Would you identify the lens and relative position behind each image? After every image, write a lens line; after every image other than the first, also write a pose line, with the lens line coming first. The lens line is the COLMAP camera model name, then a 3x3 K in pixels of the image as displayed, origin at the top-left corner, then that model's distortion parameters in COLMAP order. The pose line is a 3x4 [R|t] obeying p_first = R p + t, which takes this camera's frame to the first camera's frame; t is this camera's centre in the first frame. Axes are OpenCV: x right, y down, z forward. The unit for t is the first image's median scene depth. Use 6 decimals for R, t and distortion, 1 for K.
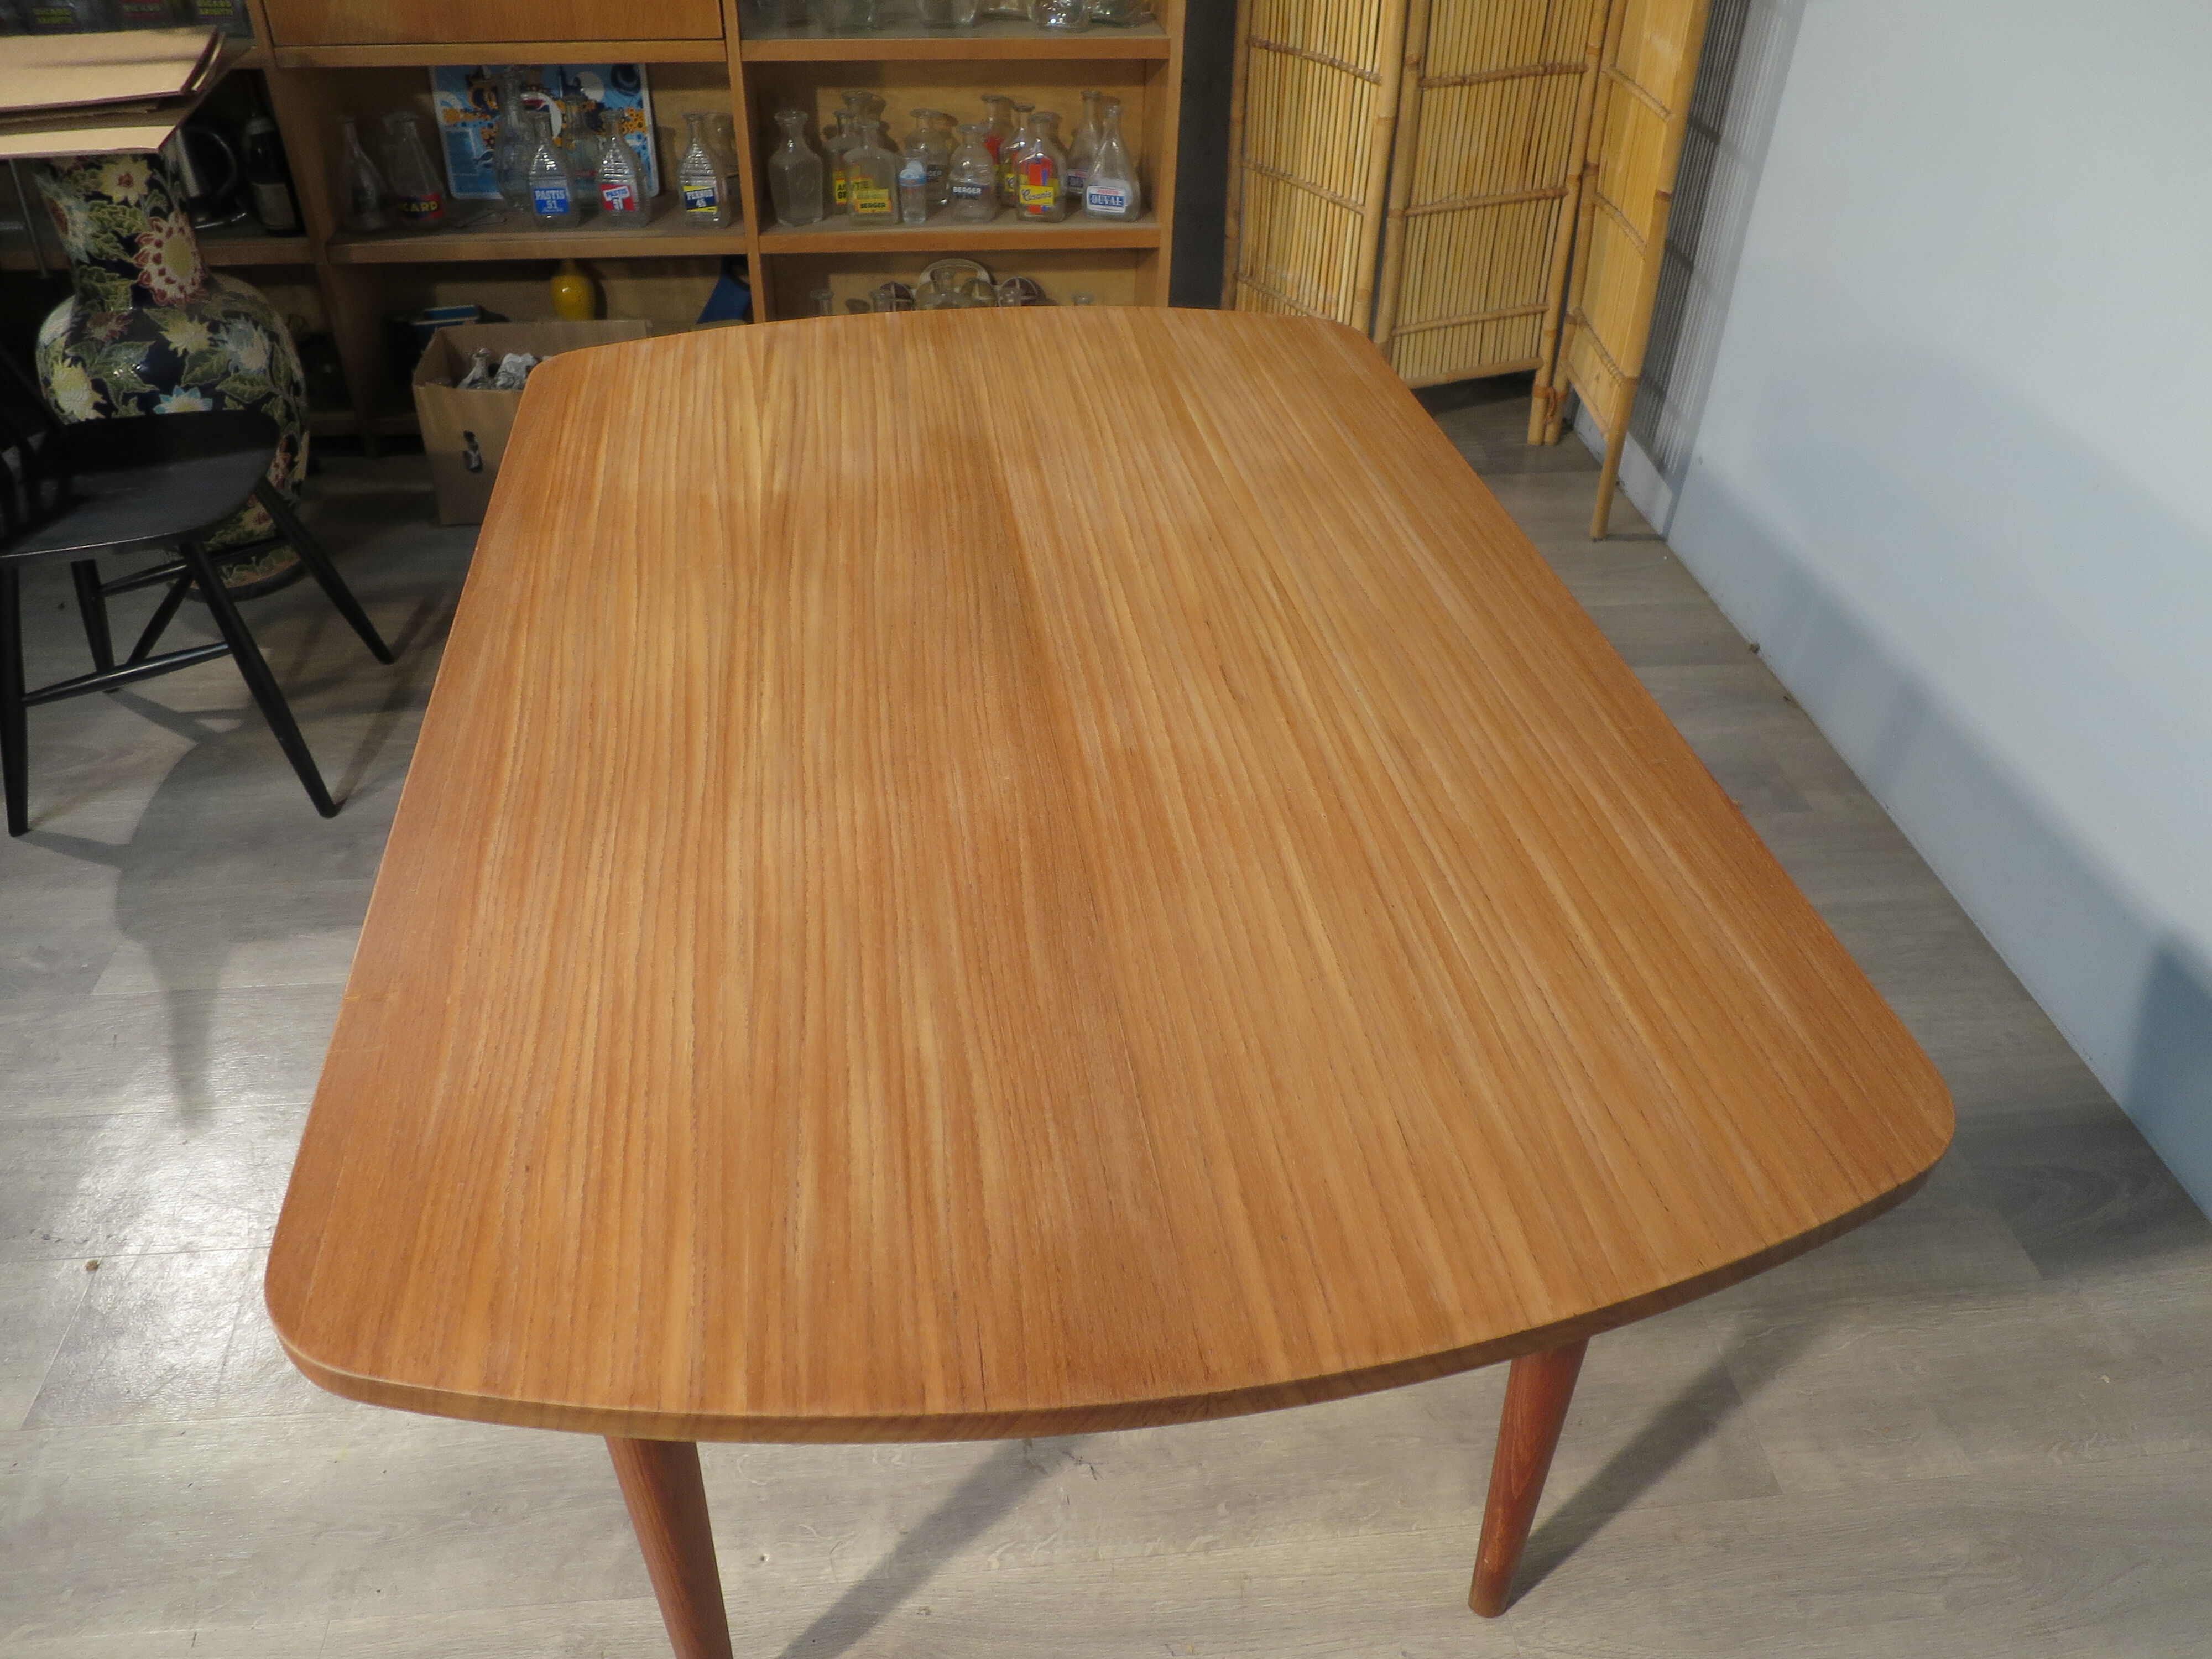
lens RADIAL K [[1601.8, 0, 1098.9], [0, 1601.8, 836.5], [0, 0, 1]] dist [-0.045314, 0.008508]
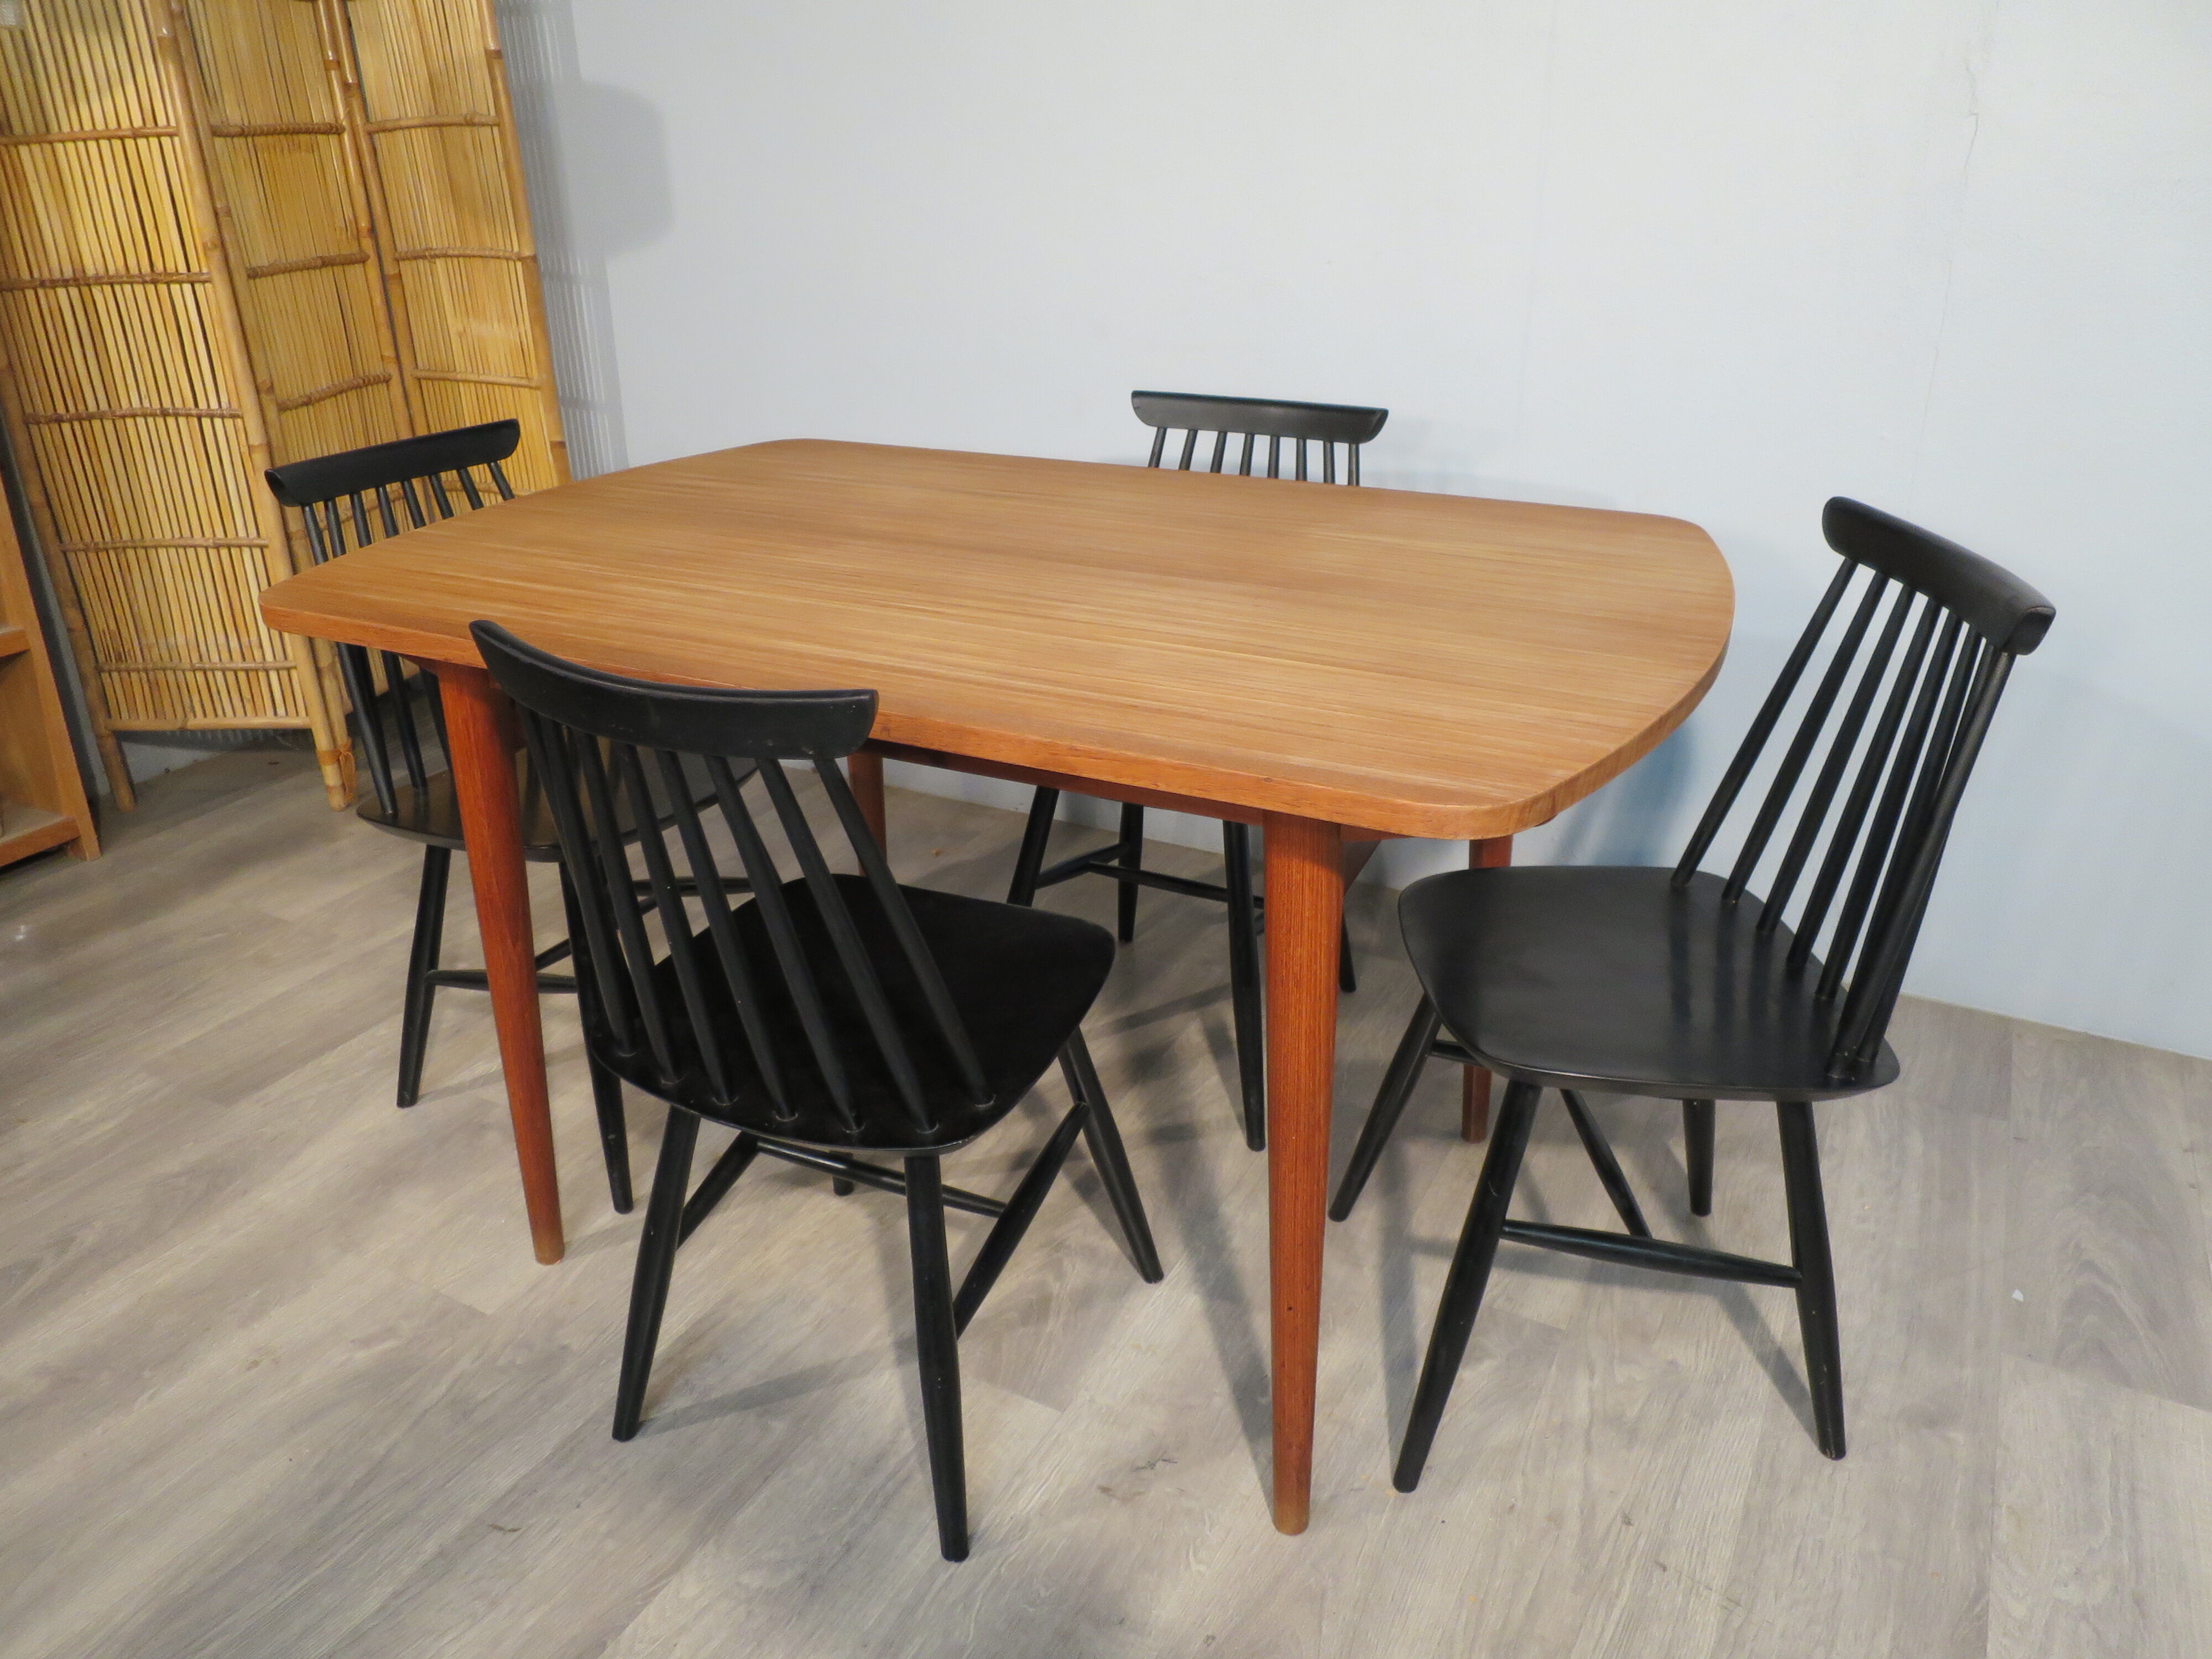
lens RADIAL K [[1601.8, 0, 1099.8], [0, 1601.8, 824.6], [0, 0, 1]] dist [-0.045314, 0.008508]
pose [[0.561218, -0.356223, 0.747087, -0.330456], [0.526265, 0.850261, 0.010083, 0.011437], [-0.638811, 0.387507, 0.664649, 0.102290]]
